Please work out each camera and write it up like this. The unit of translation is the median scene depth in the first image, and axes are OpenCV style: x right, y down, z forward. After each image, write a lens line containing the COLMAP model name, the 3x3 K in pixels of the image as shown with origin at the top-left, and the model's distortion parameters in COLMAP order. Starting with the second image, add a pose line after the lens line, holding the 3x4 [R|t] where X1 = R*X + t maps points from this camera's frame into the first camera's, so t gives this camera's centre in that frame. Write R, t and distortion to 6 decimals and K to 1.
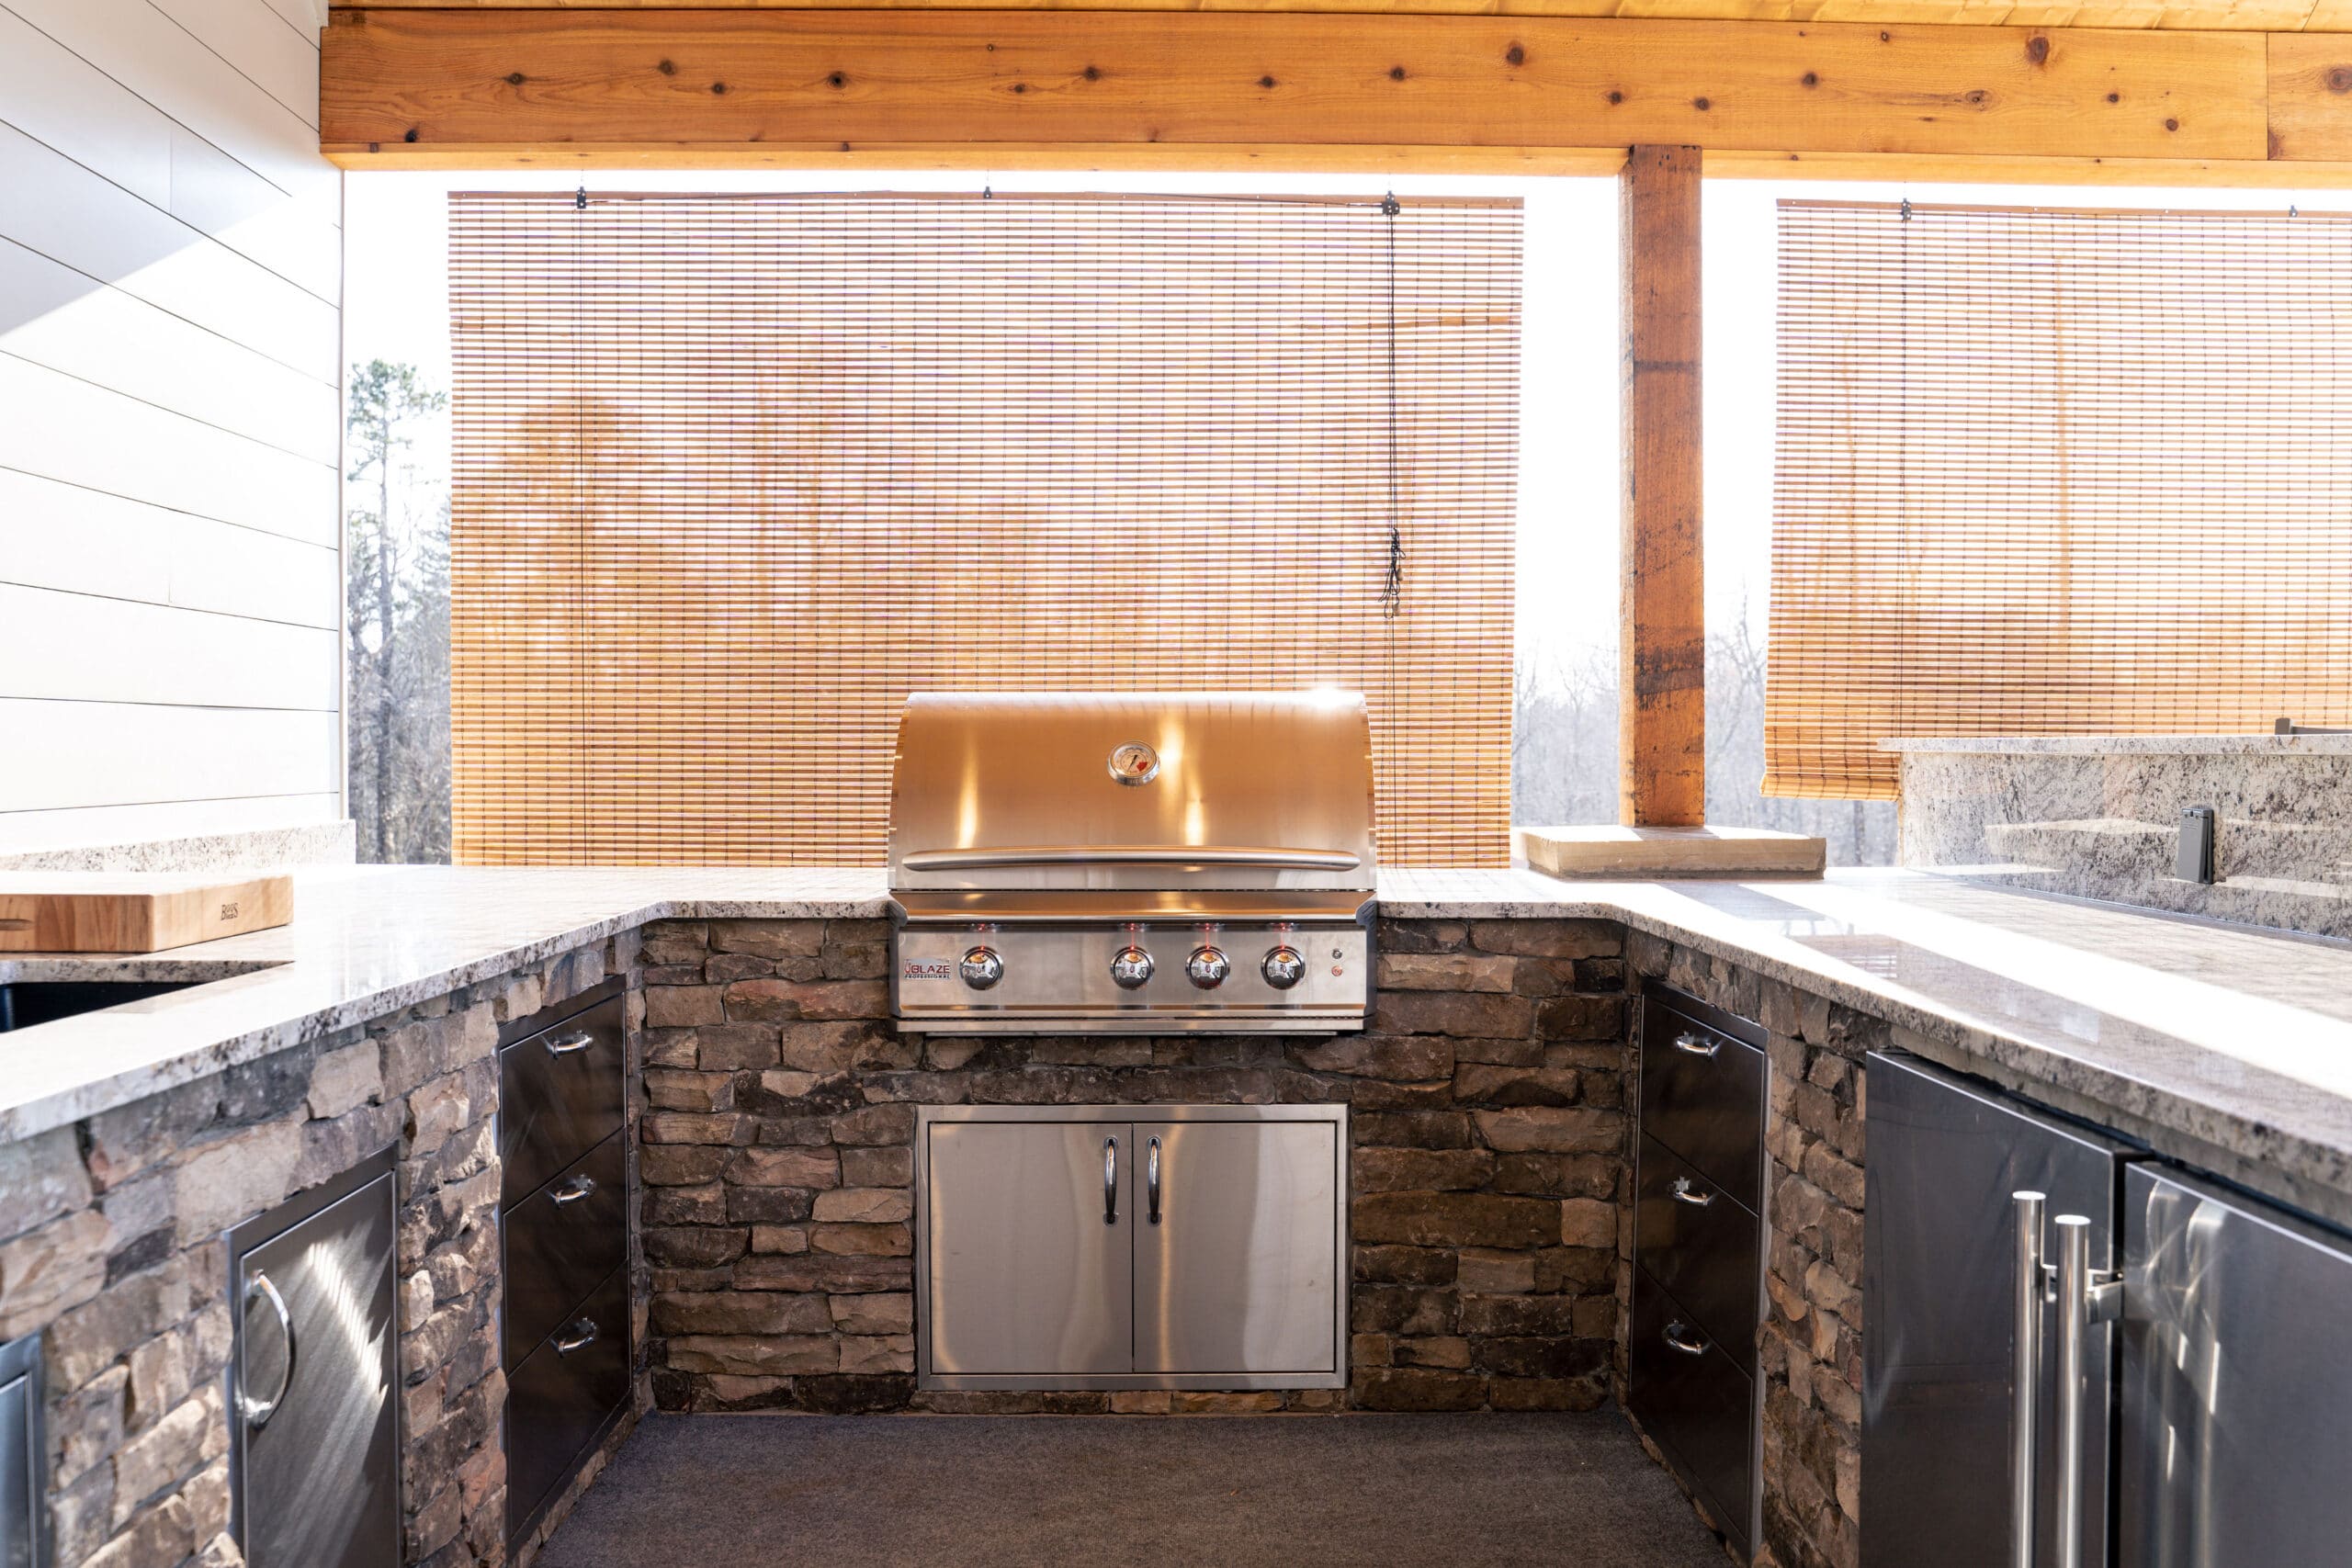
lens RADIAL K [[2090.2, 0, 1183.1], [0, 2090.2, 779.4], [0, 0, 1]] dist [-0.095259, 0.092565]
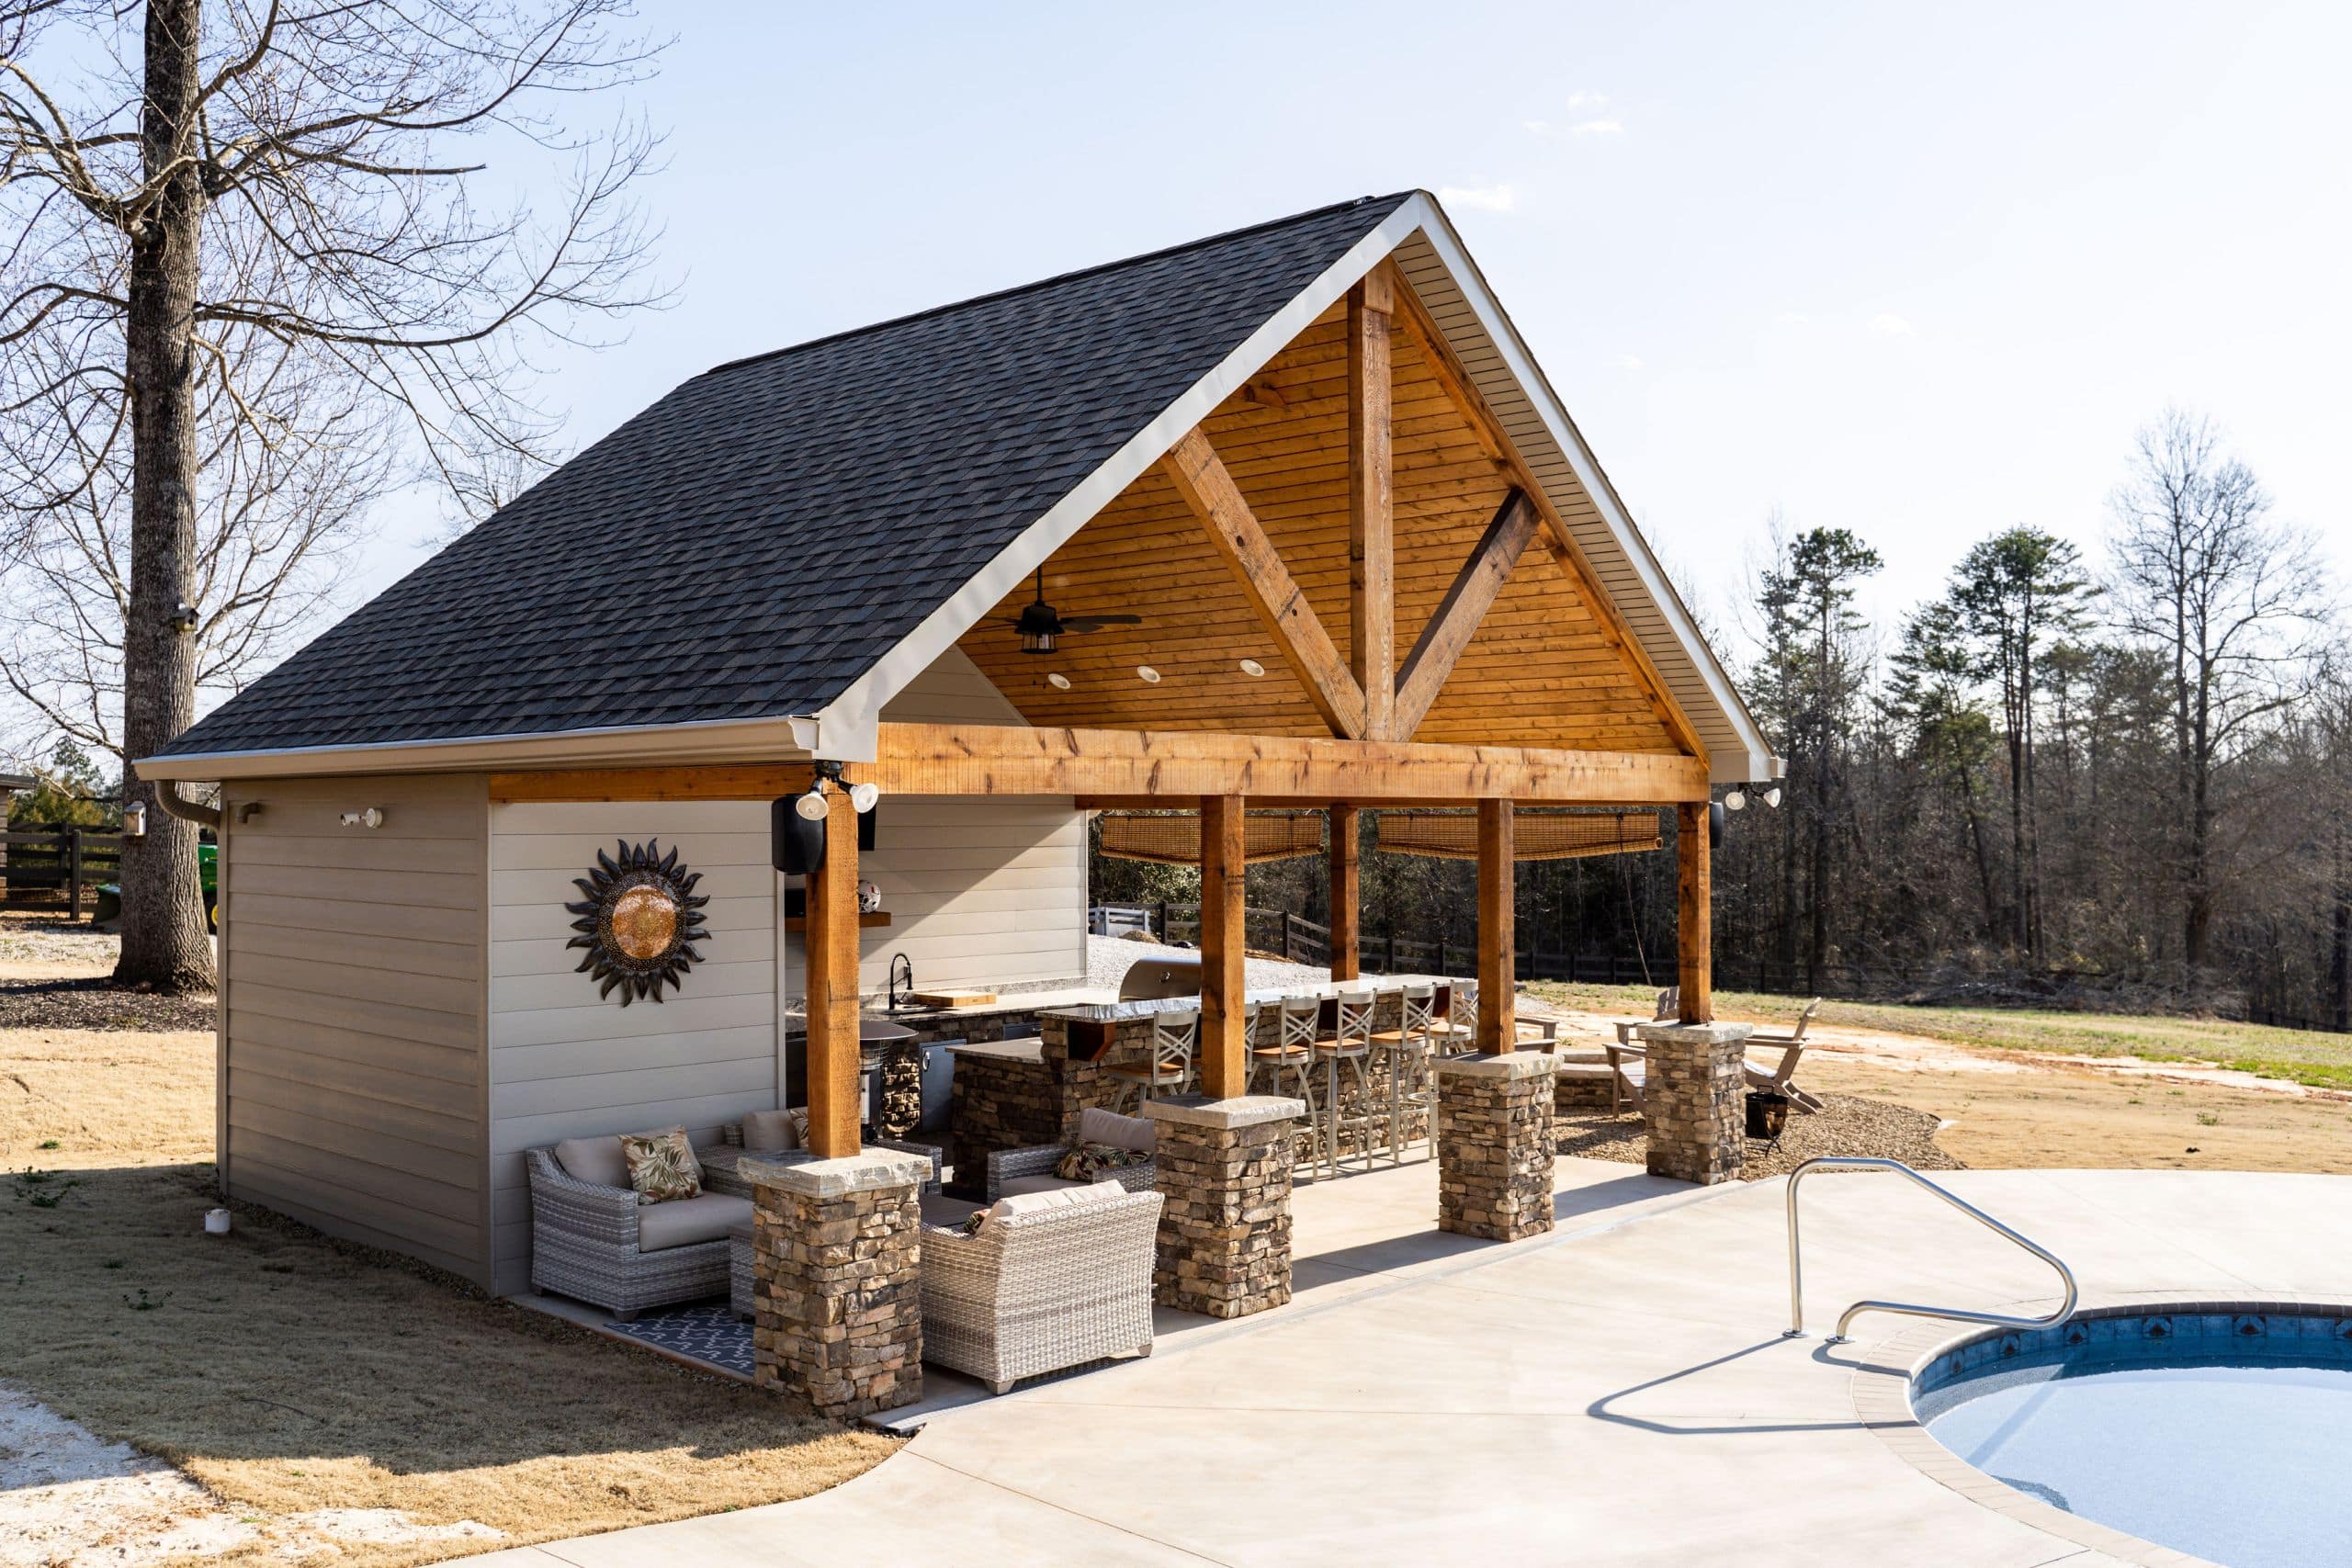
lens RADIAL K [[2064.4, 0, 1176.0], [0, 2064.4, 784.0], [0, 0, 1]] dist [-0.102725, -0.000209]
pose [[0.712307, -0.013265, -0.701743, 3.025663], [-0.007505, 0.999620, -0.026514, -0.297496], [0.701828, 0.024152, 0.711936, -2.054566]]
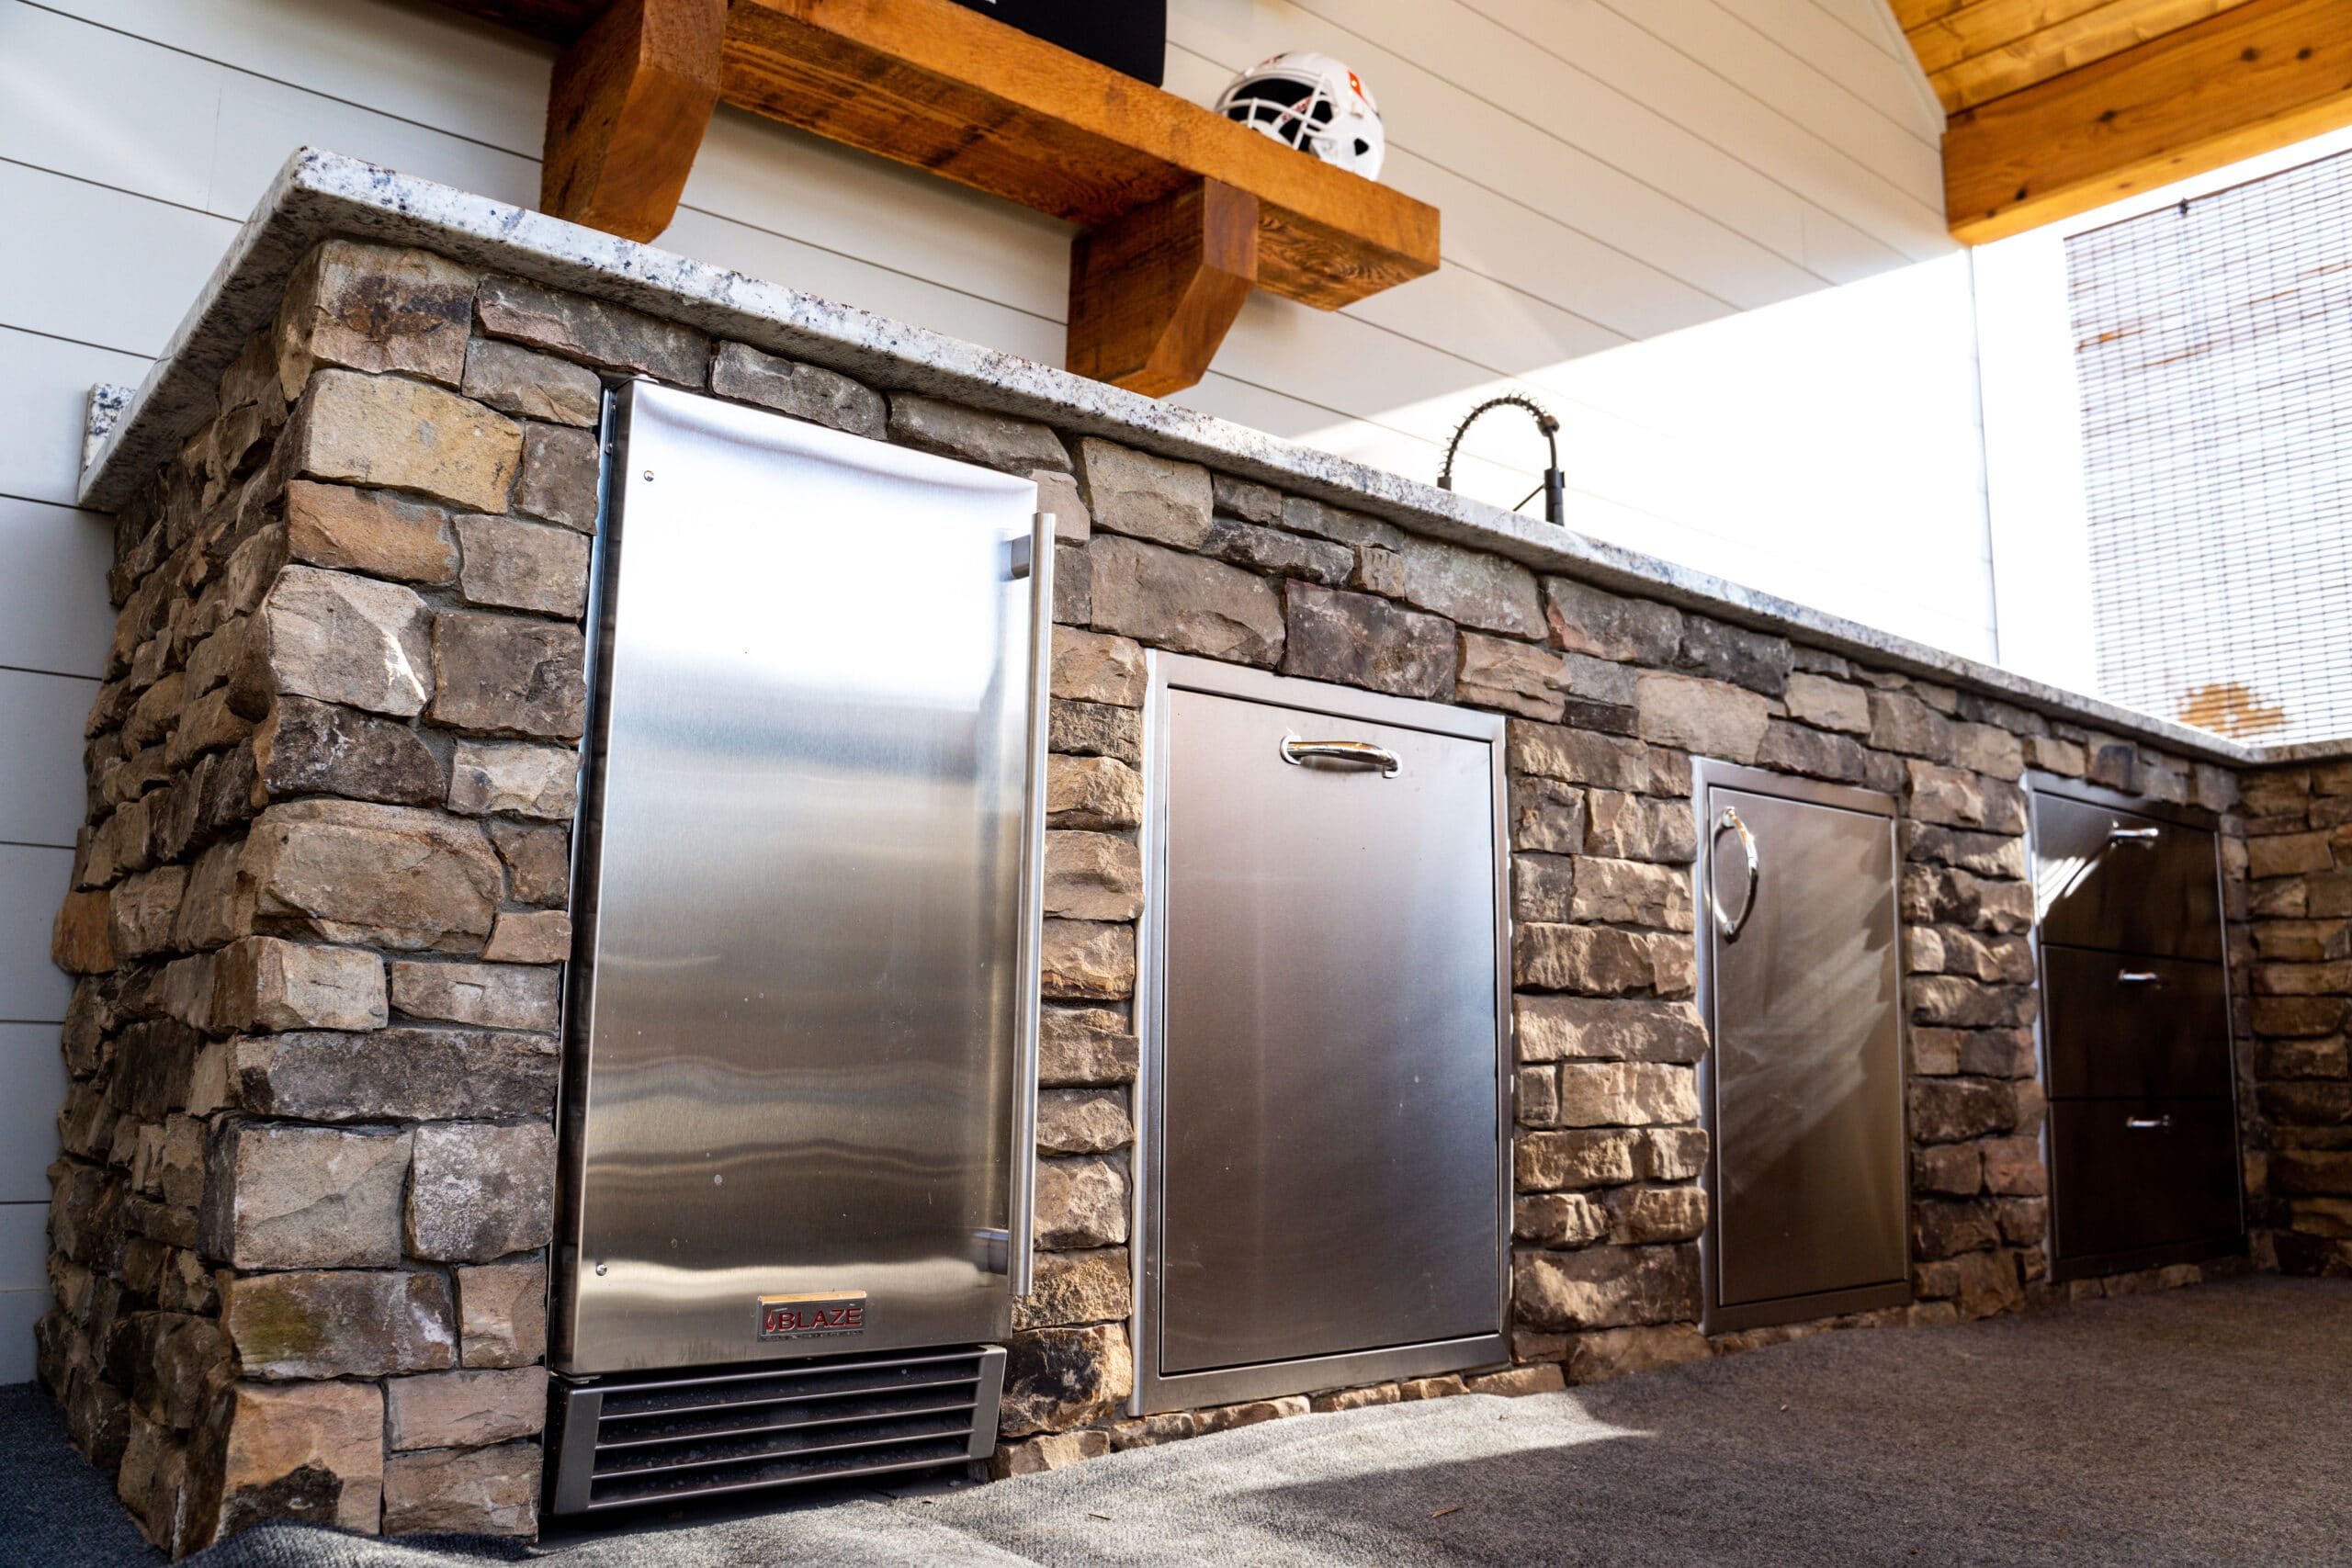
lens RADIAL K [[1892.7, 0, 1175.6], [0, 1892.7, 774.8], [0, 0, 1]] dist [-0.118824, 0.093928]
pose [[0.625110, -0.110028, -0.772743, 0.109186], [-0.025132, 0.986664, -0.160819, 0.226176], [0.780132, 0.119950, 0.614008, 0.040993]]
